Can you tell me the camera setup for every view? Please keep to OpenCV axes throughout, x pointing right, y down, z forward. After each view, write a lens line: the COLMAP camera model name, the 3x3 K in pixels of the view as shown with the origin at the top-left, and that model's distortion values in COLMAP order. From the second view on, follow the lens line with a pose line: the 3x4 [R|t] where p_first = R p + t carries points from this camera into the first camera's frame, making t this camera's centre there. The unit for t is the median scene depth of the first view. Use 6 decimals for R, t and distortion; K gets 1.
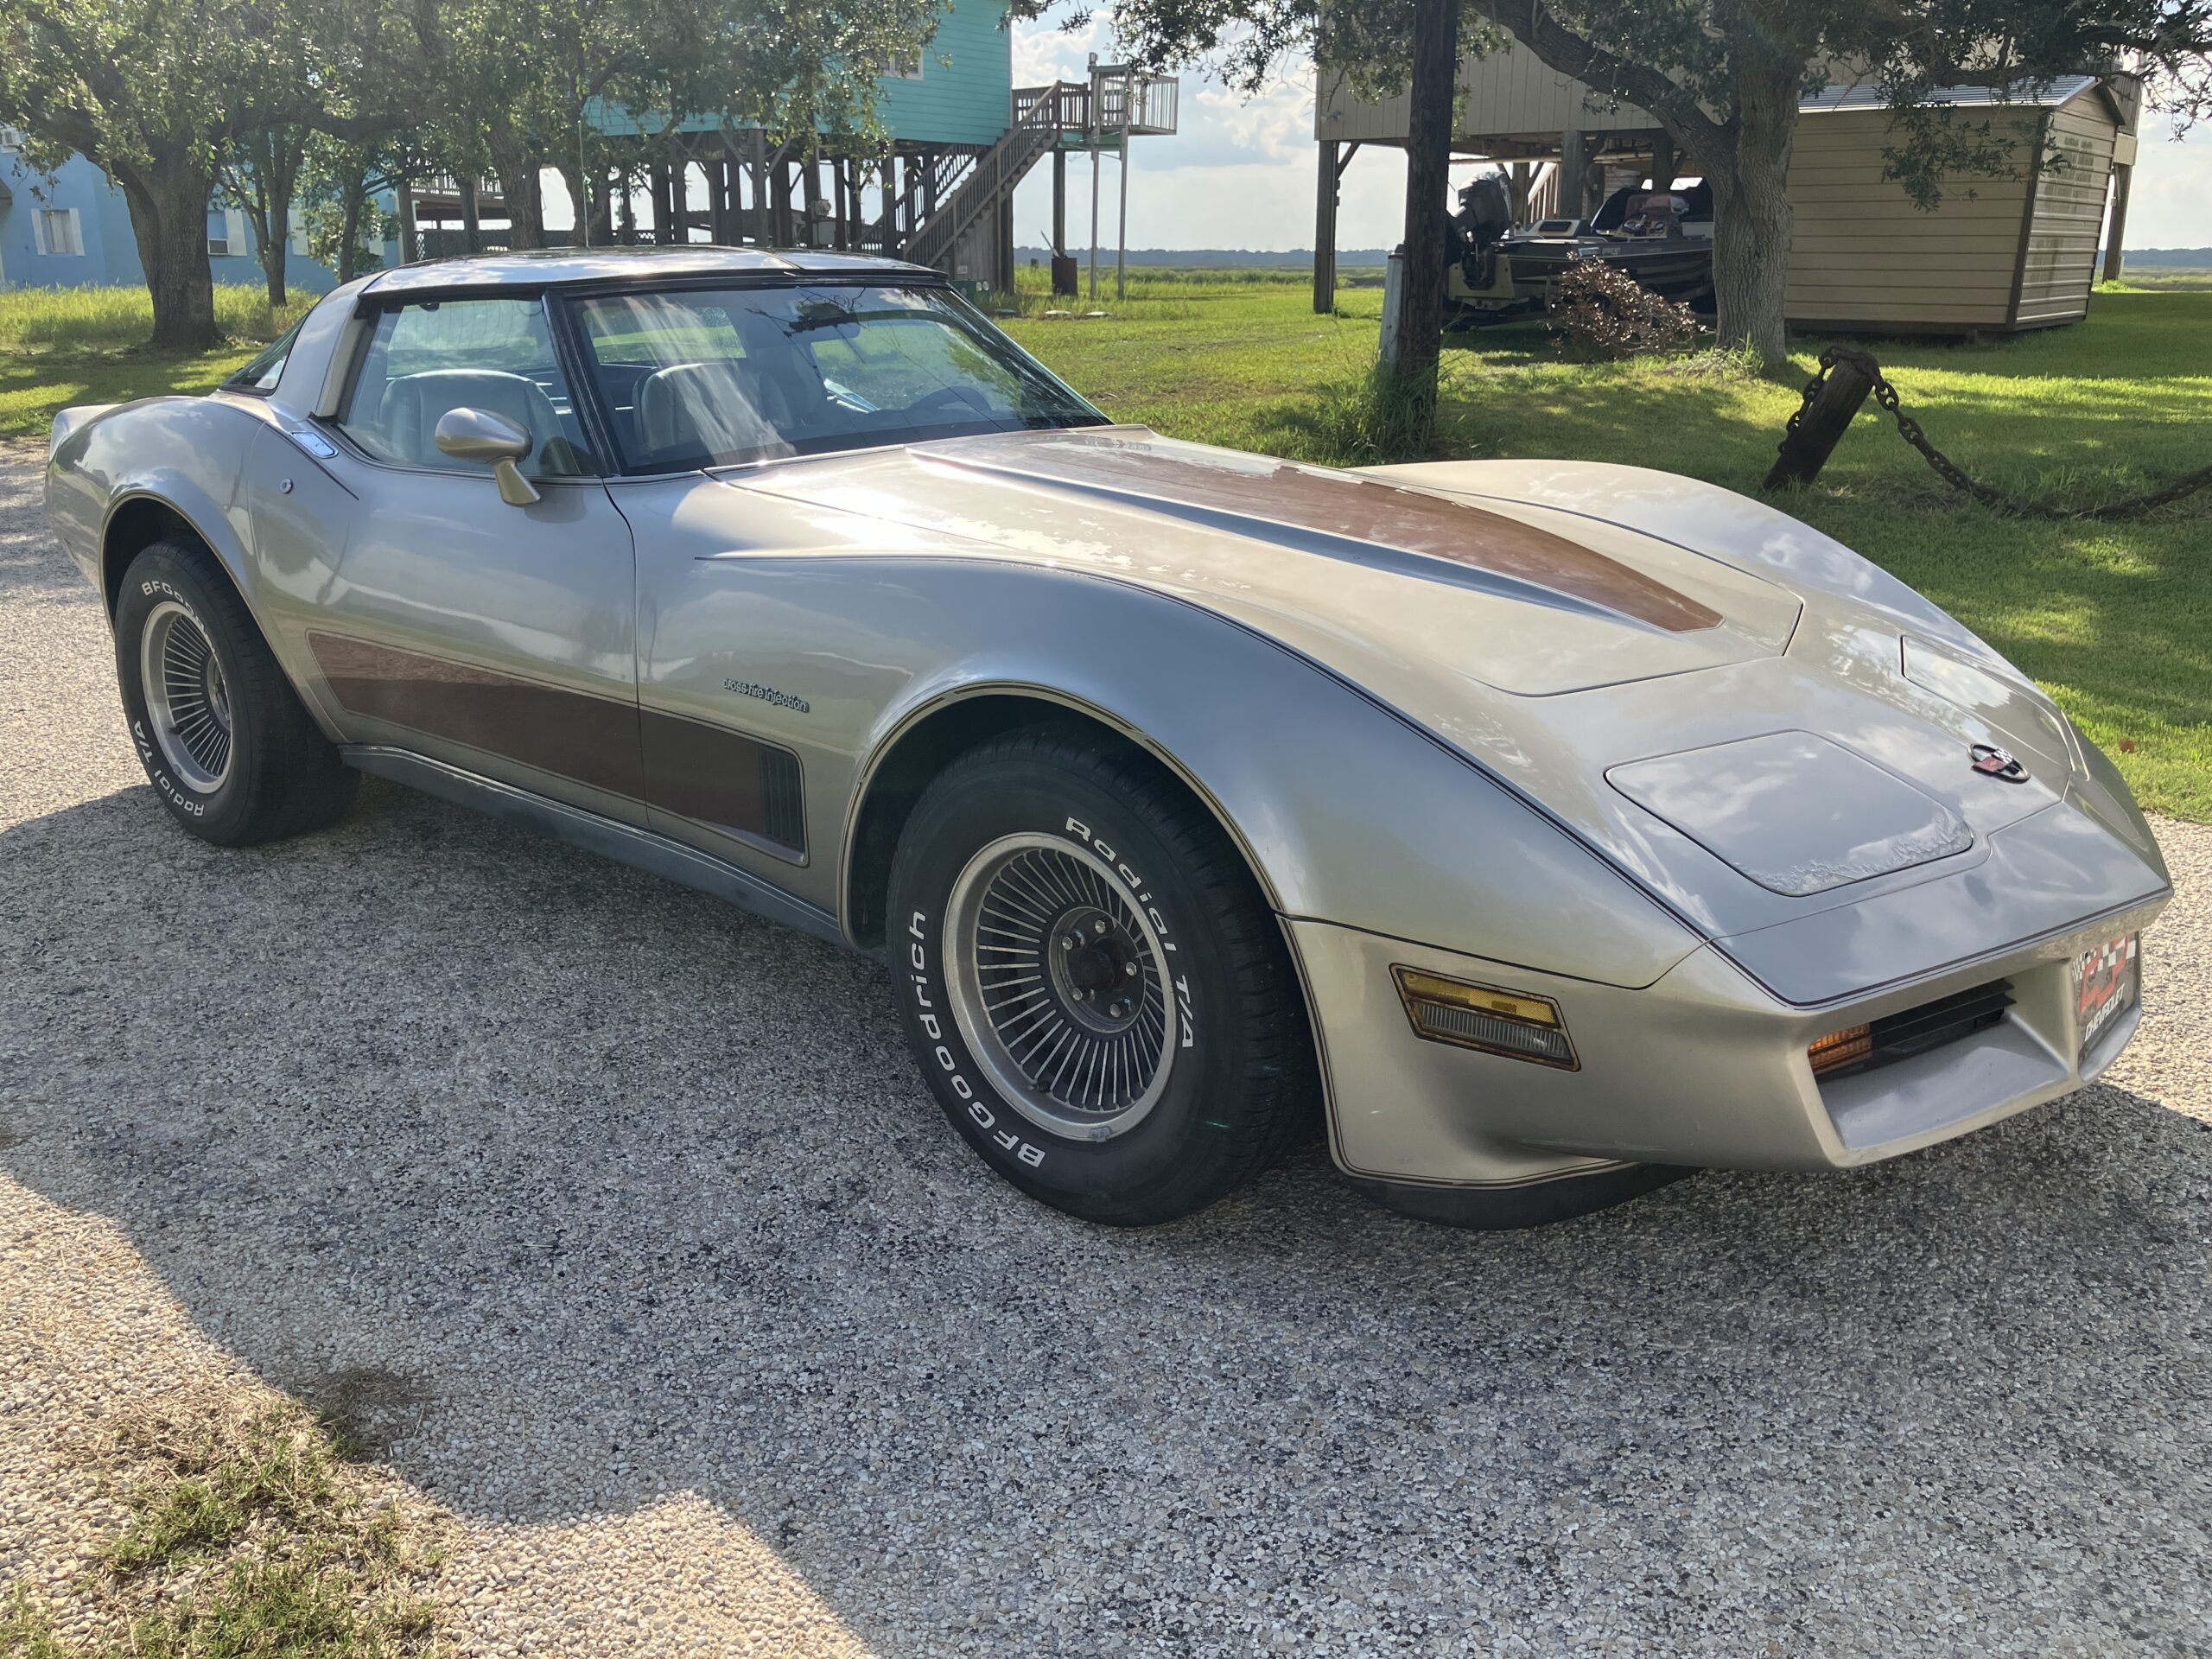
lens RADIAL K [[1832.2, 0, 1108.5], [0, 1832.2, 821.6], [0, 0, 1]] dist [0.013404, -0.032601]
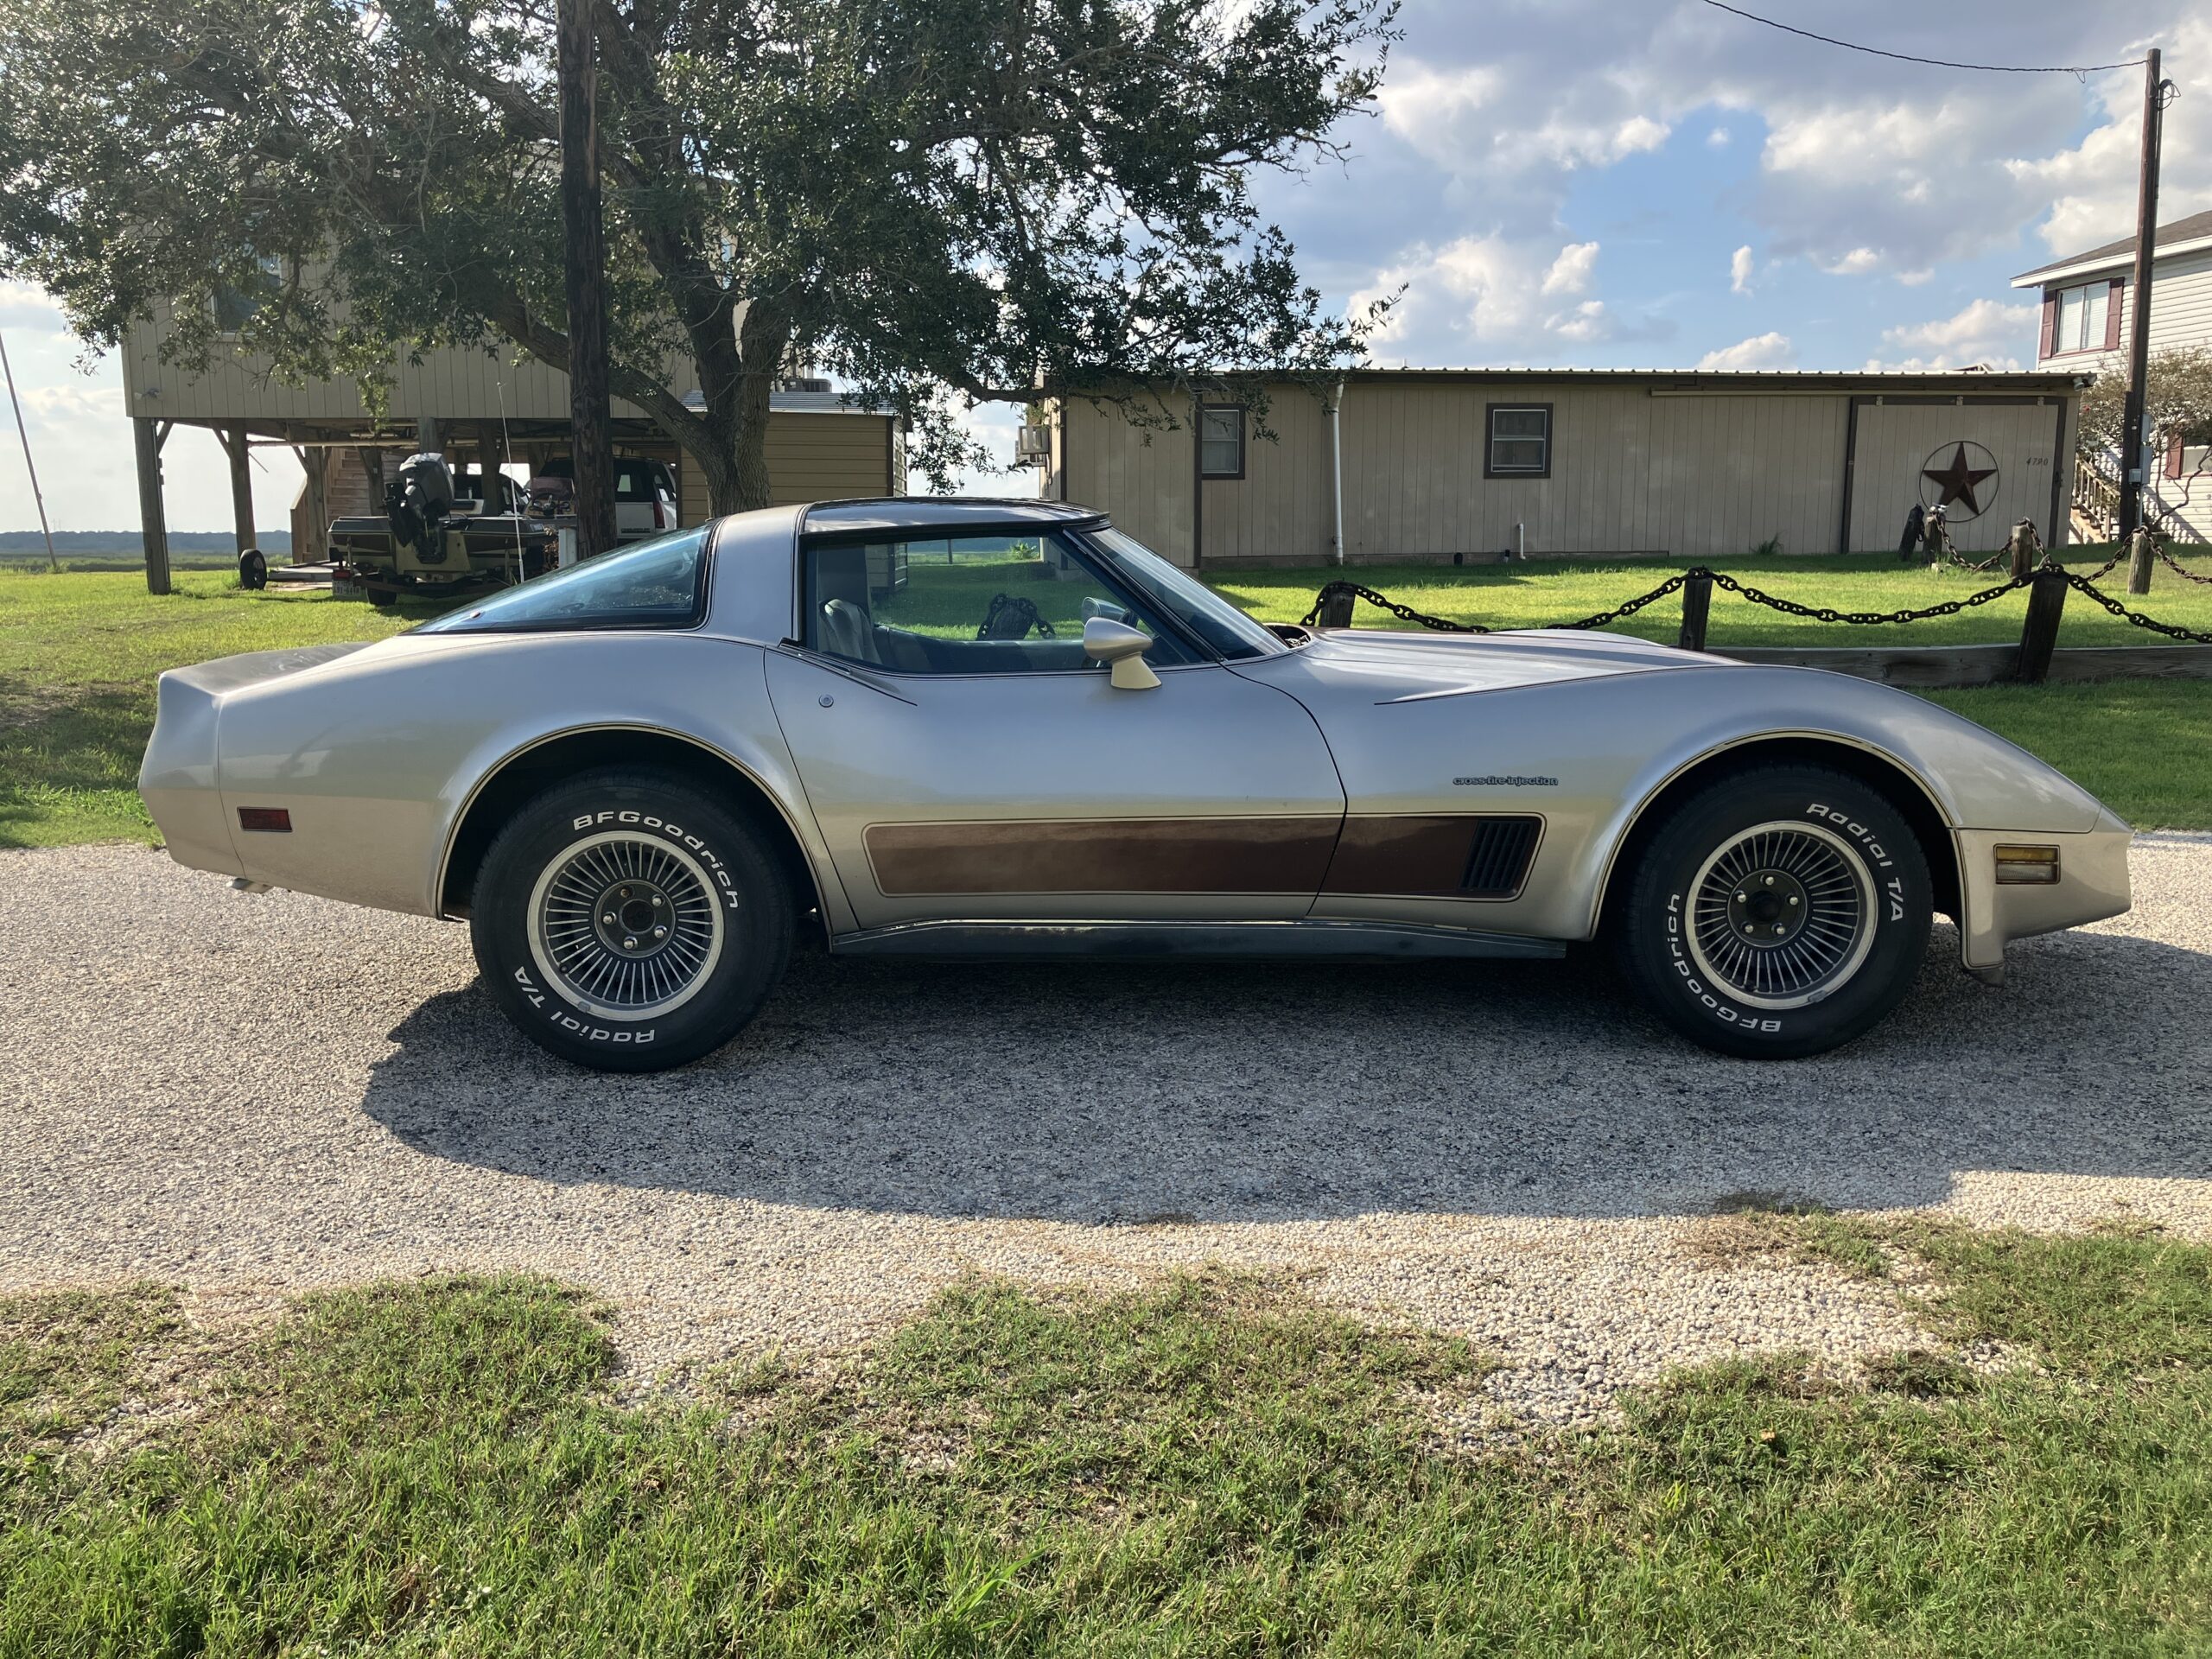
lens RADIAL K [[1832.2, 0, 1103.9], [0, 1832.2, 845.0], [0, 0, 1]] dist [0.013404, -0.032601]
pose [[0.756072, -0.116698, 0.644000, -1.108575], [0.202026, 0.977538, -0.060047, 0.002914], [-0.622527, 0.175505, 0.762665, 0.075381]]
